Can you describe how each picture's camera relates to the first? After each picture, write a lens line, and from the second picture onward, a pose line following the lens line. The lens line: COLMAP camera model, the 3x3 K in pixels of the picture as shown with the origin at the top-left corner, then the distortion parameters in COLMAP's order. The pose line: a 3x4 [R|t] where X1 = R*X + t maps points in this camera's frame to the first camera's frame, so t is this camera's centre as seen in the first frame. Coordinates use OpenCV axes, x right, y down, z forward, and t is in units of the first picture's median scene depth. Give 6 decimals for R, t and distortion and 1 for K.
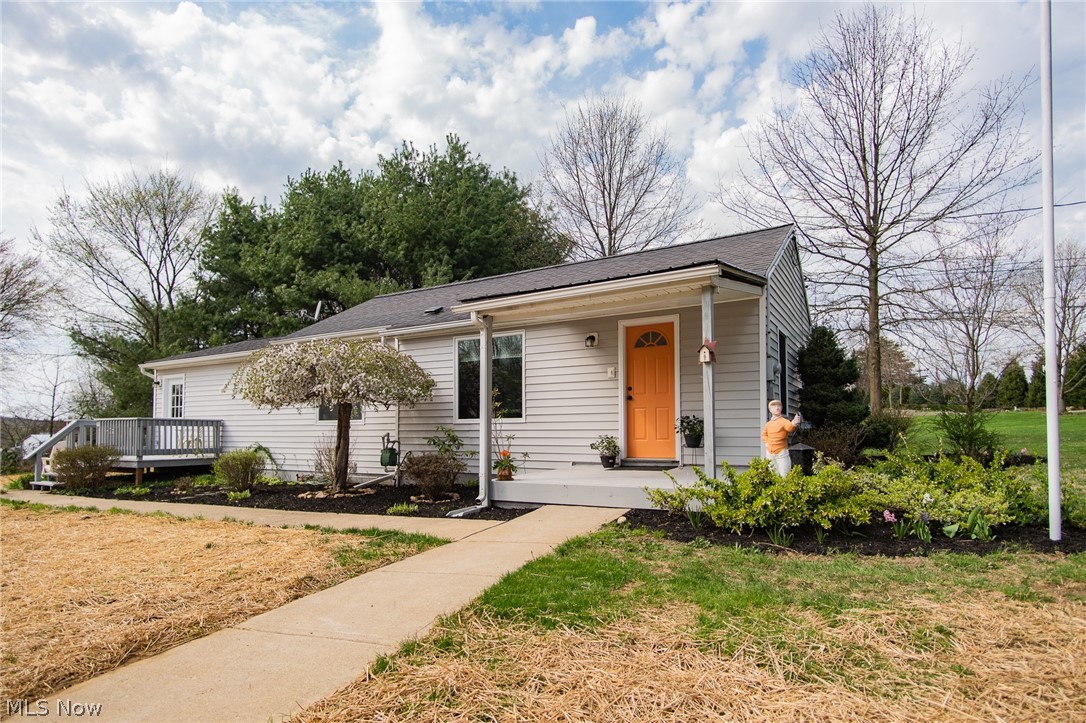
lens RADIAL K [[577.0, 0, 544.8], [0, 577.0, 415.7], [0, 0, 1]] dist [0.000258, 0.000192]
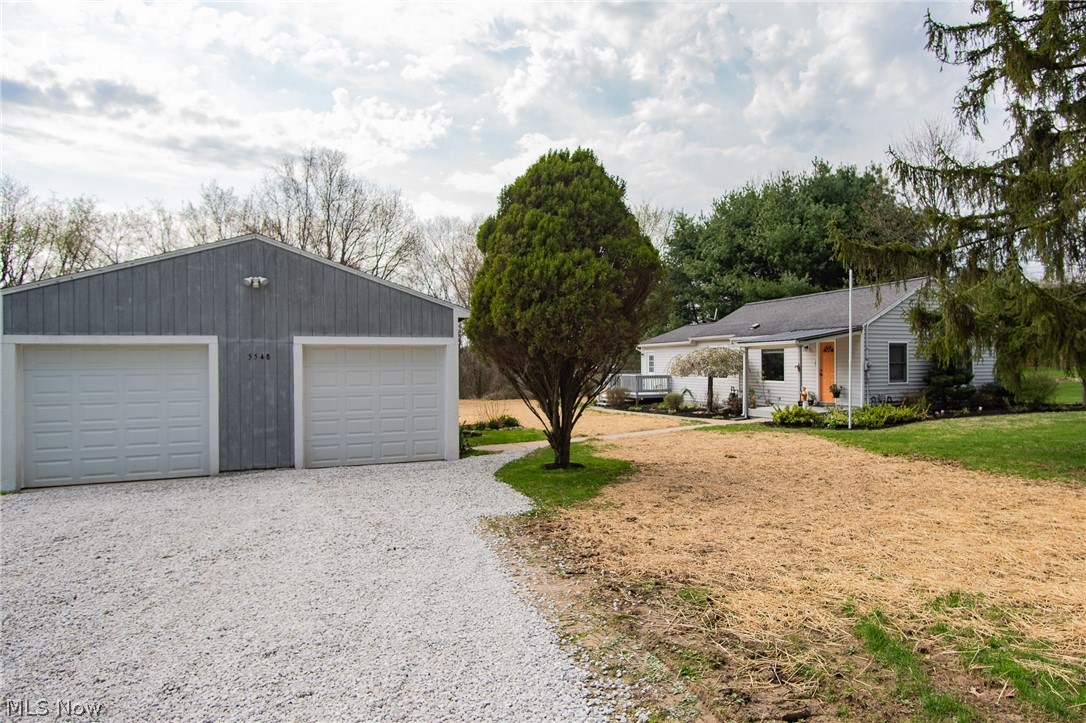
lens RADIAL K [[592.7, 0, 564.5], [0, 592.7, 362.8], [0, 0, 1]] dist [0.003716, 0.001020]
pose [[0.749469, -0.011643, -0.661937, 0.909924], [0.033562, 0.999228, 0.020425, -0.154824], [0.661188, -0.037524, 0.749281, -1.350841]]
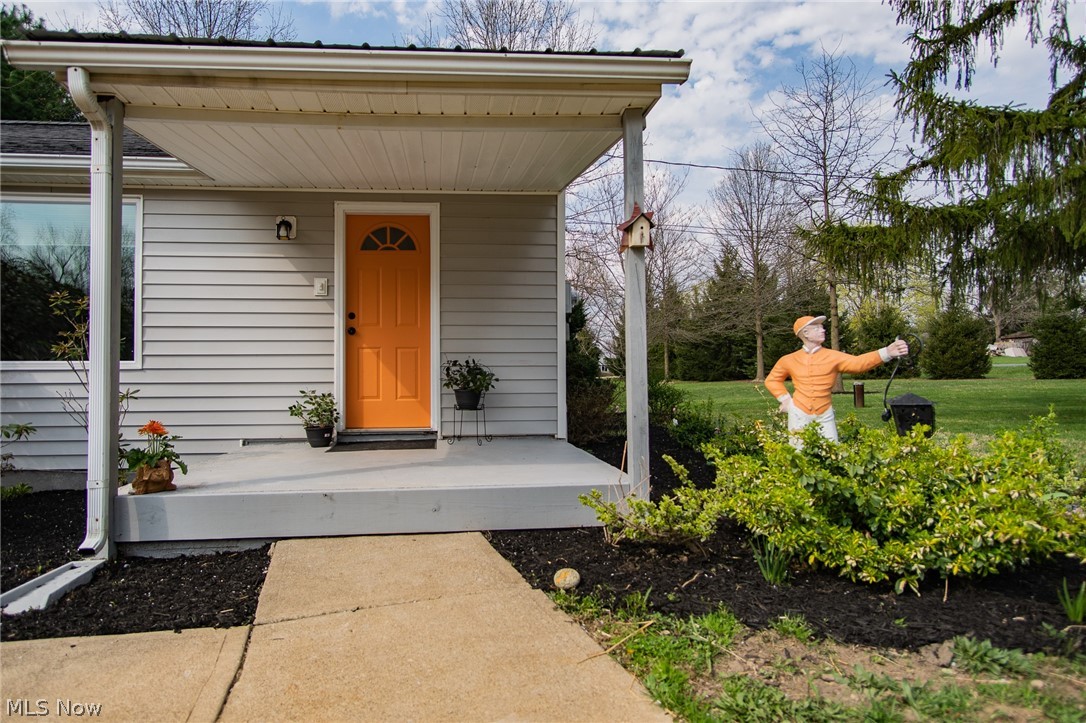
lens RADIAL K [[575.4, 0, 459.8], [0, 575.4, 387.1], [0, 0, 1]] dist [0.001476, 0.000381]
pose [[0.817351, 0.007429, 0.576093, -0.109734], [-0.012228, 0.999915, 0.004455, 0.024370], [-0.576011, -0.010686, 0.817372, 0.430857]]
